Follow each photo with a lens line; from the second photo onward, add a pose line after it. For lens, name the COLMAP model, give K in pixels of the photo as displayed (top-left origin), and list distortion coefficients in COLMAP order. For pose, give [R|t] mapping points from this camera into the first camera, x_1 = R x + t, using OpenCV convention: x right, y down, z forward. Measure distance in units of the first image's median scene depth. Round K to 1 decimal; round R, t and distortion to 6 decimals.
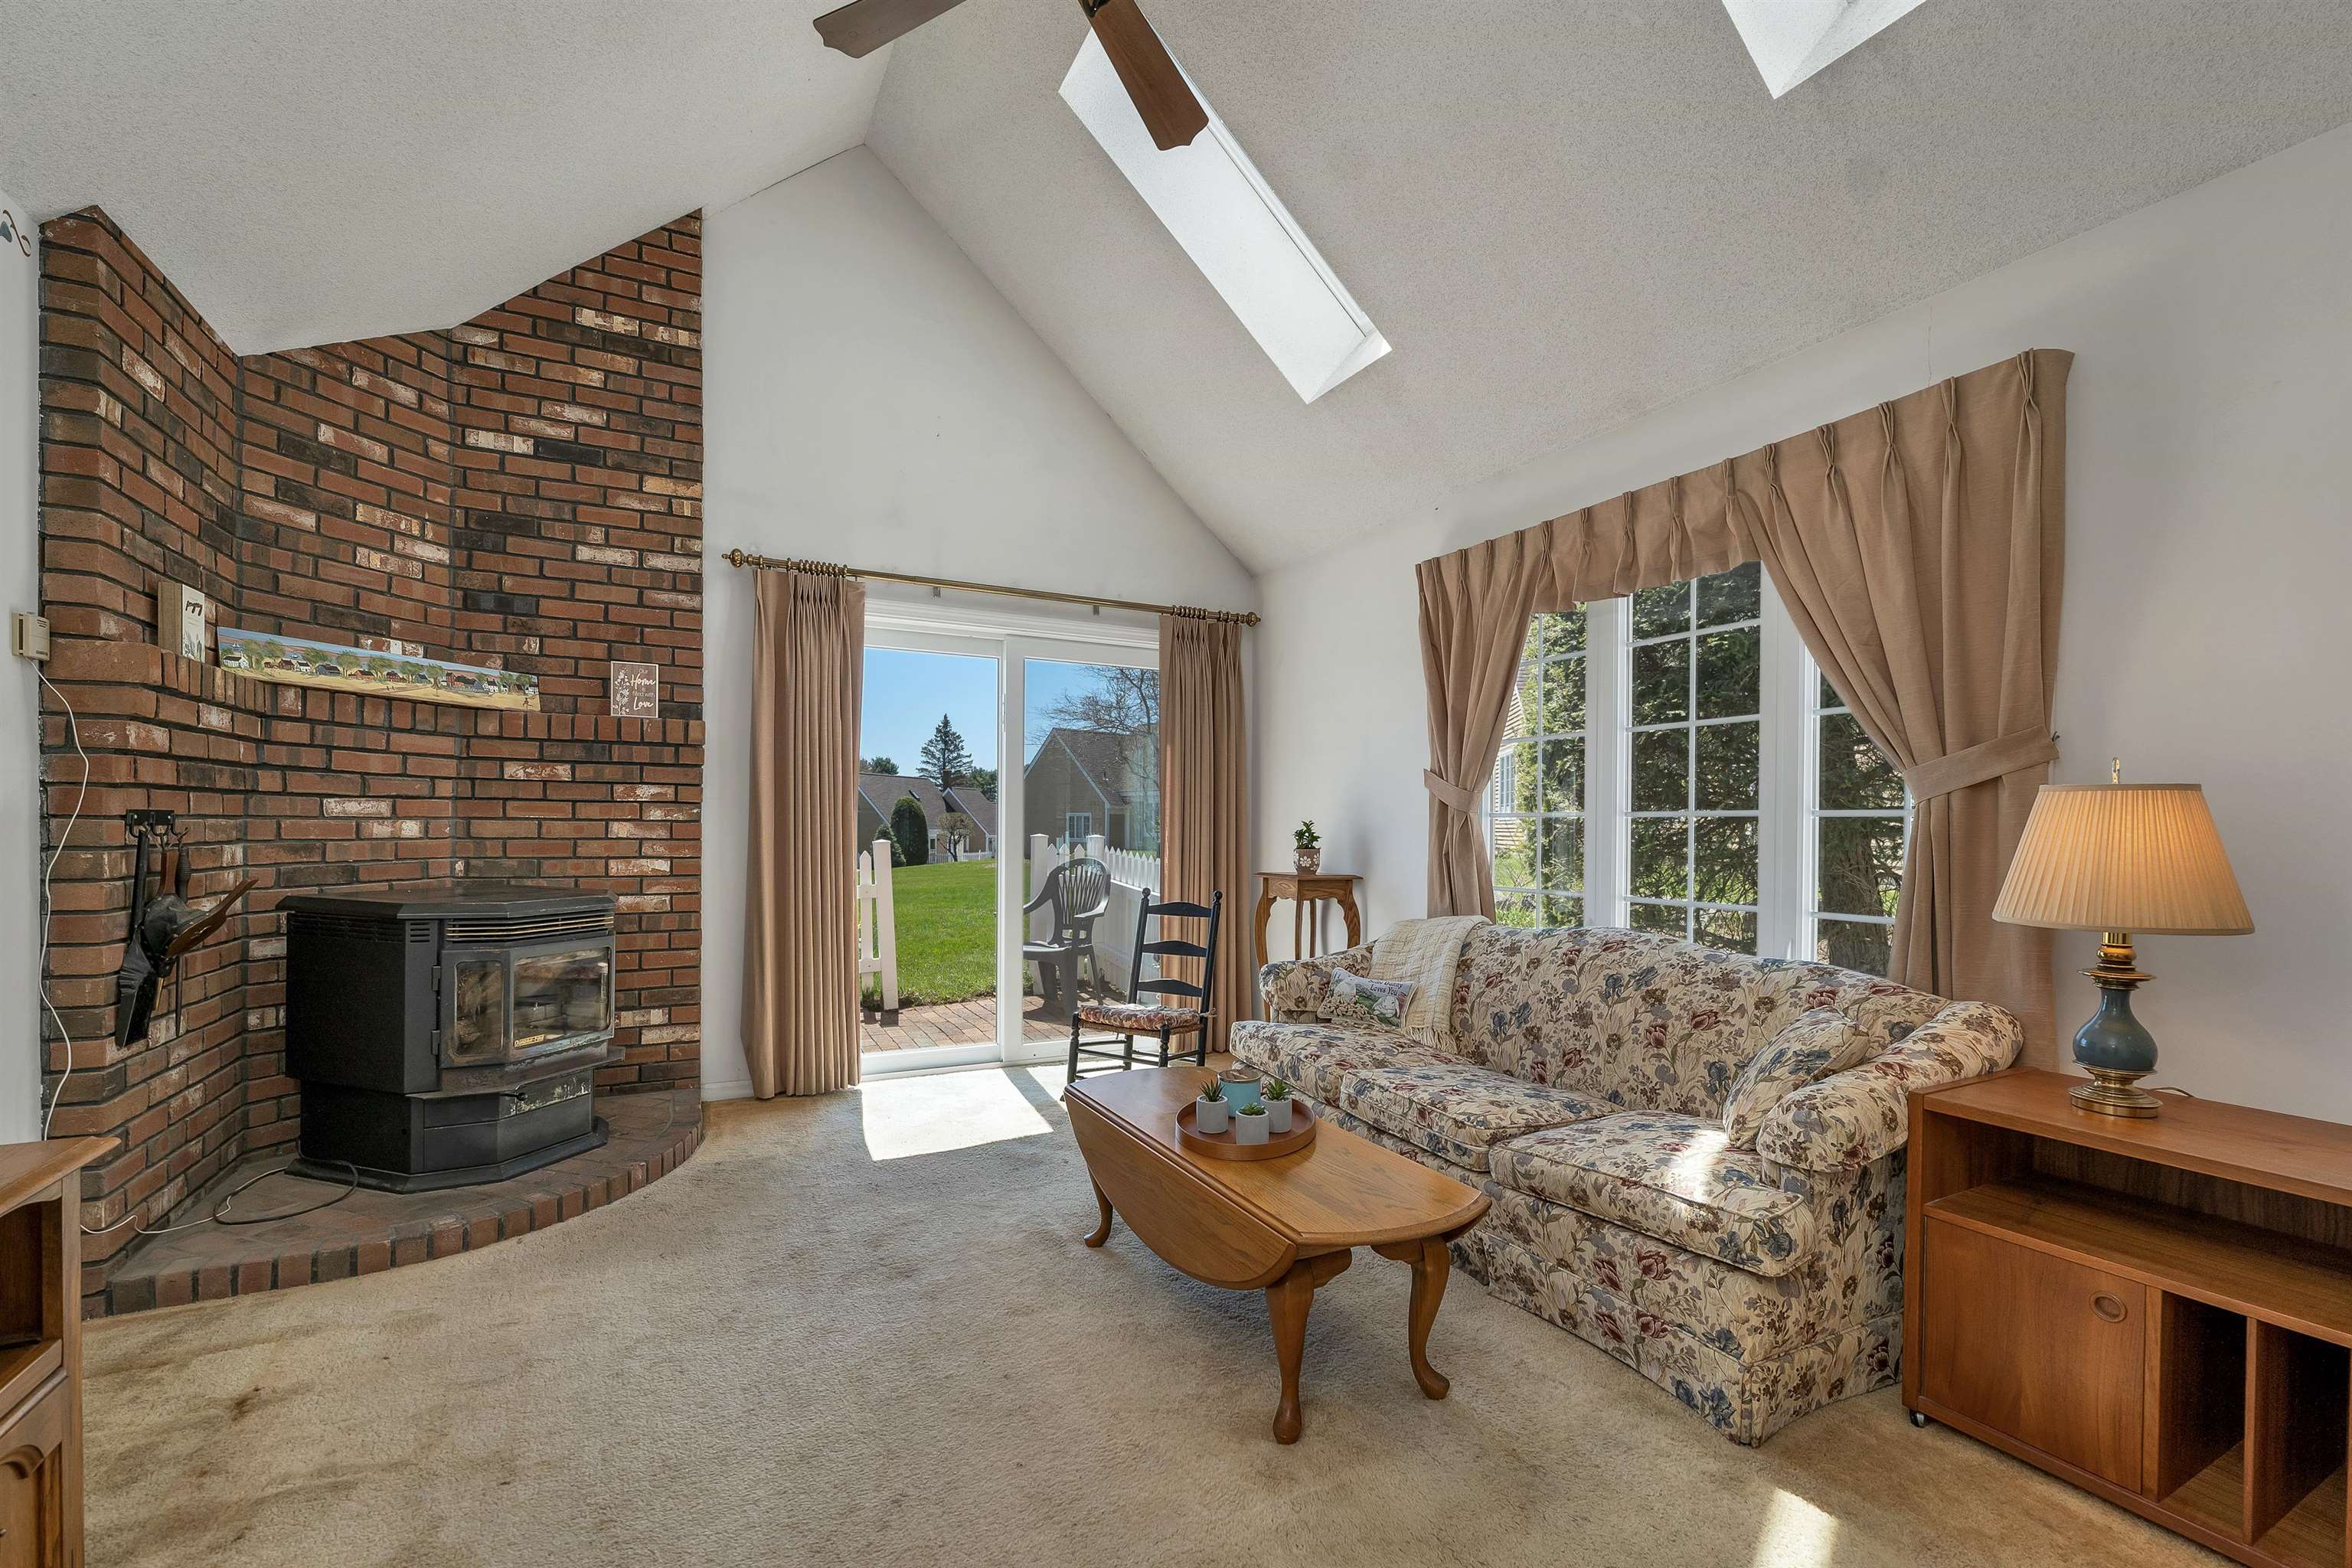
lens RADIAL K [[997.1, 0, 1177.8], [0, 997.1, 814.4], [0, 0, 1]] dist [-0.001401, 0.000168]
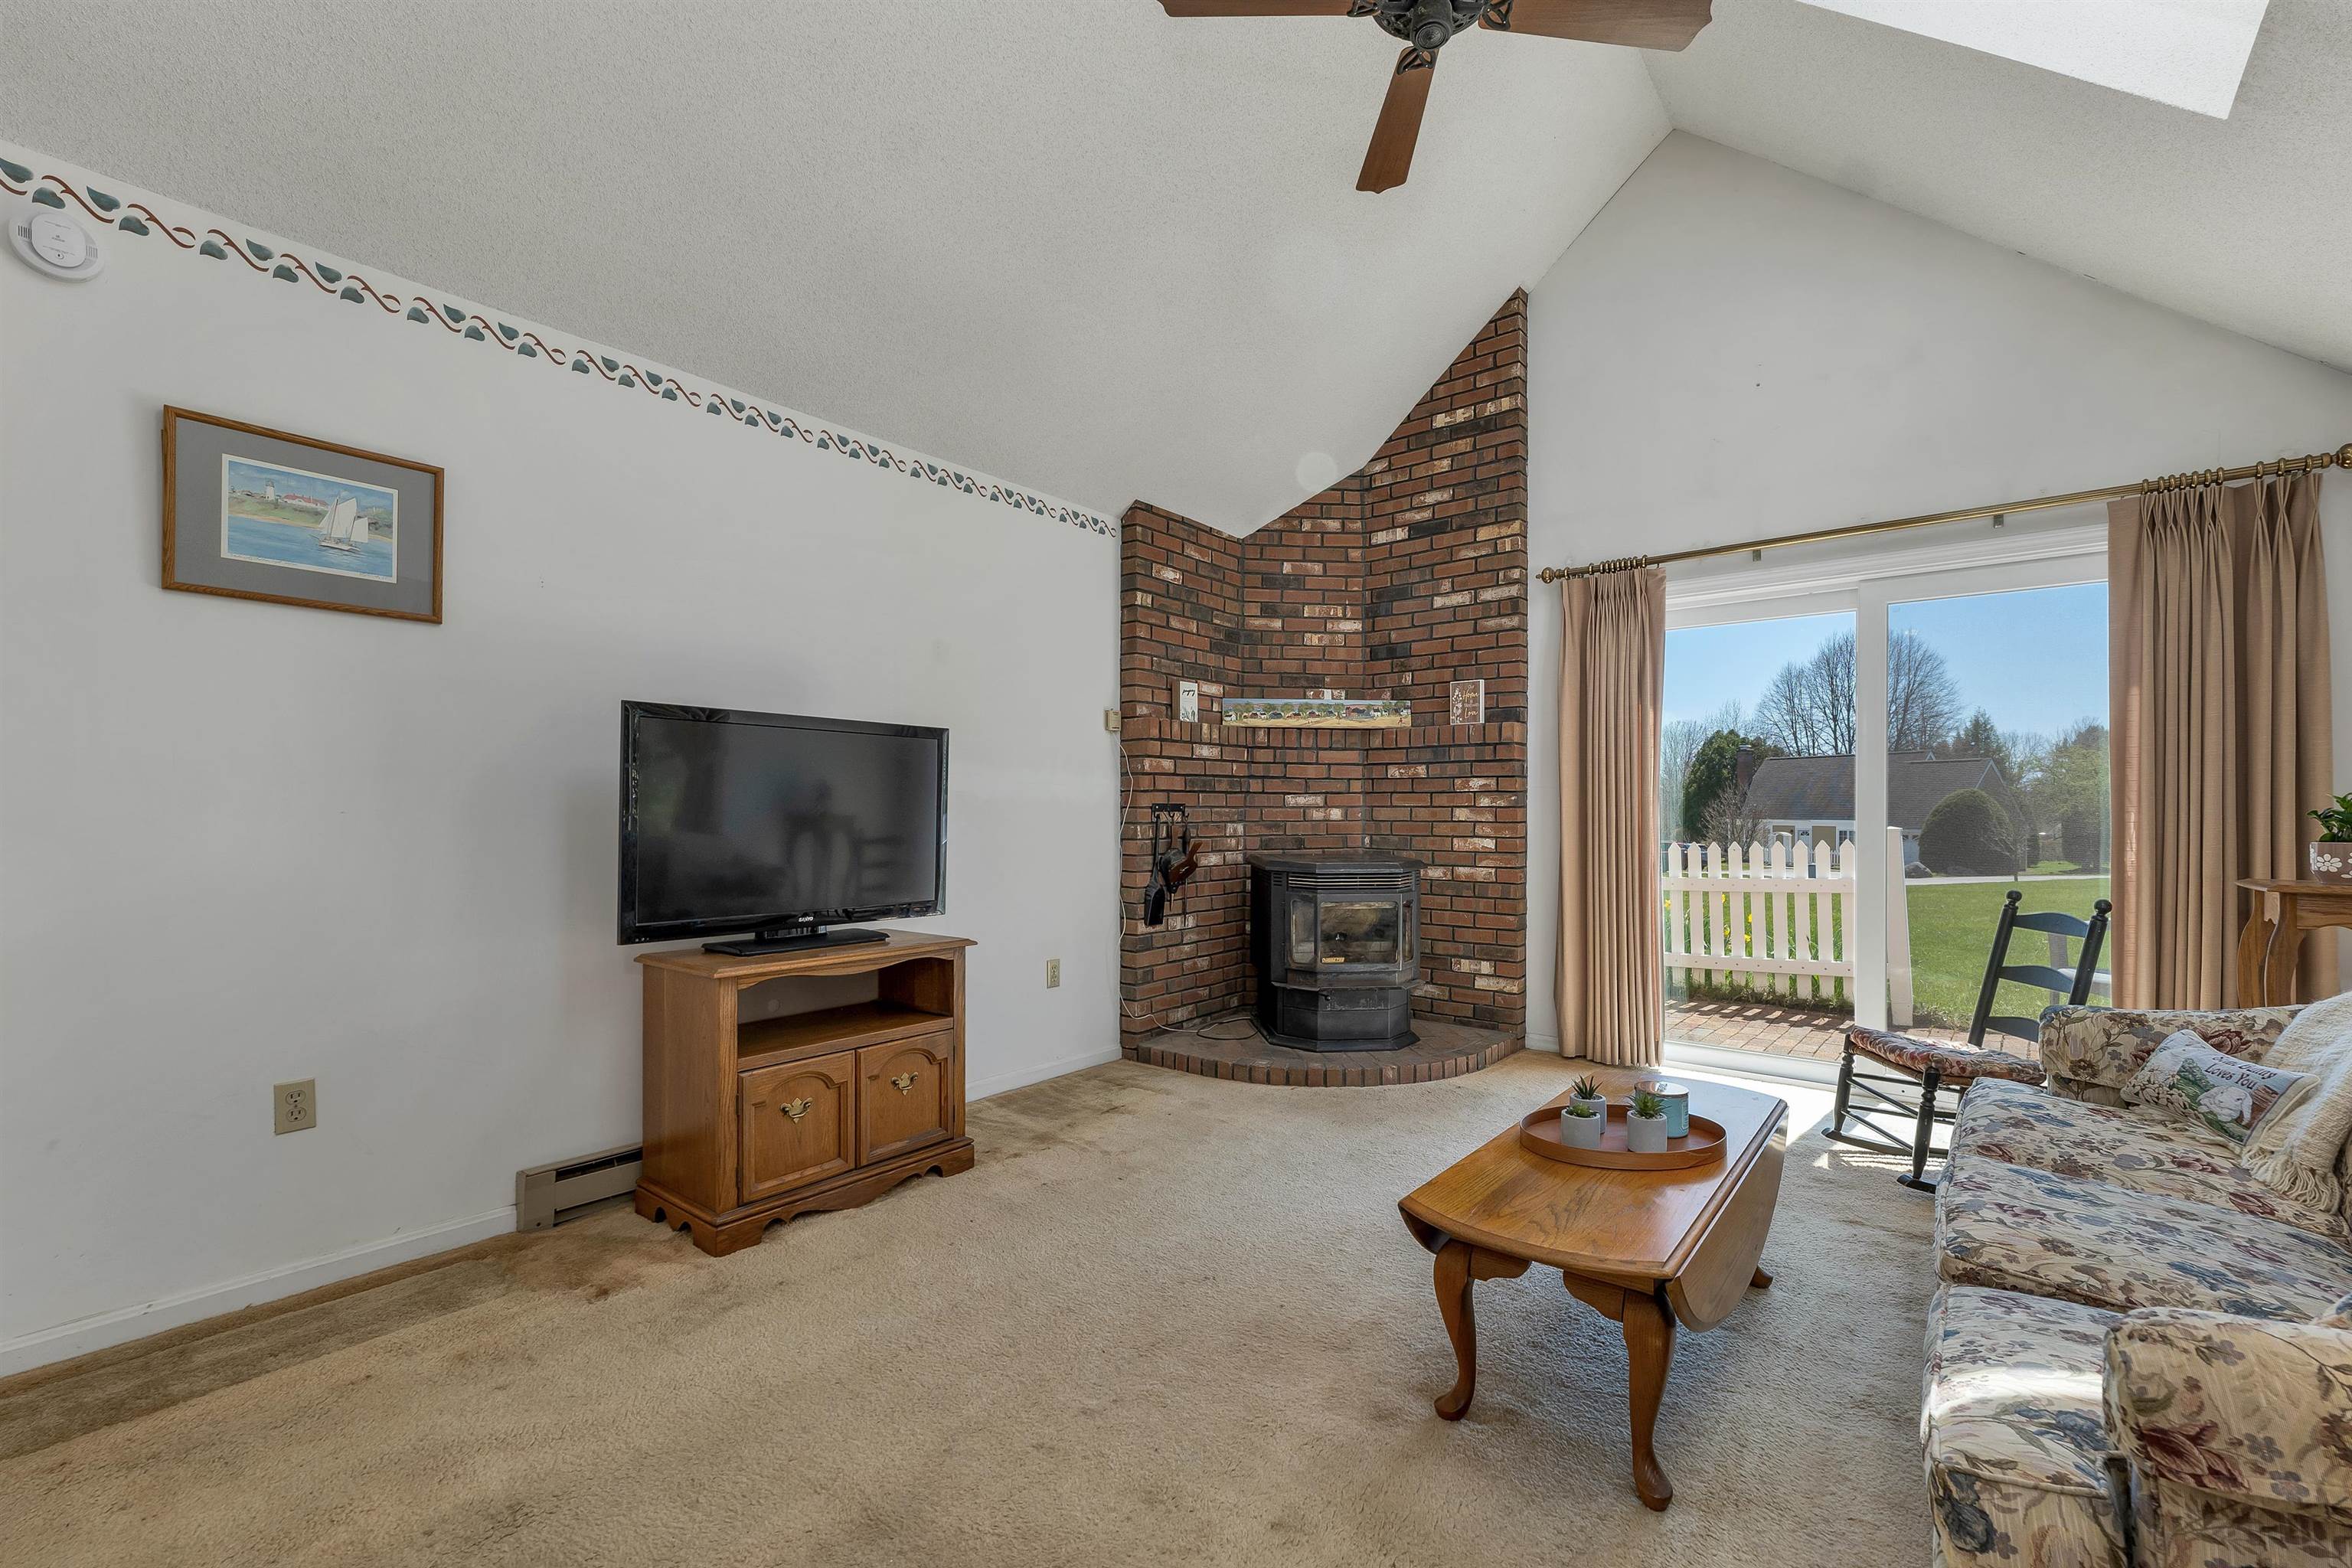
lens RADIAL K [[986.5, 0, 1176.0], [0, 986.5, 784.0], [0, 0, 1]] dist [0.001747, 0.000114]
pose [[0.402795, -0.034491, -0.914640, 0.475126], [0.014014, 0.999405, -0.031516, 0.012209], [0.915183, -0.000123, 0.403038, 0.182169]]
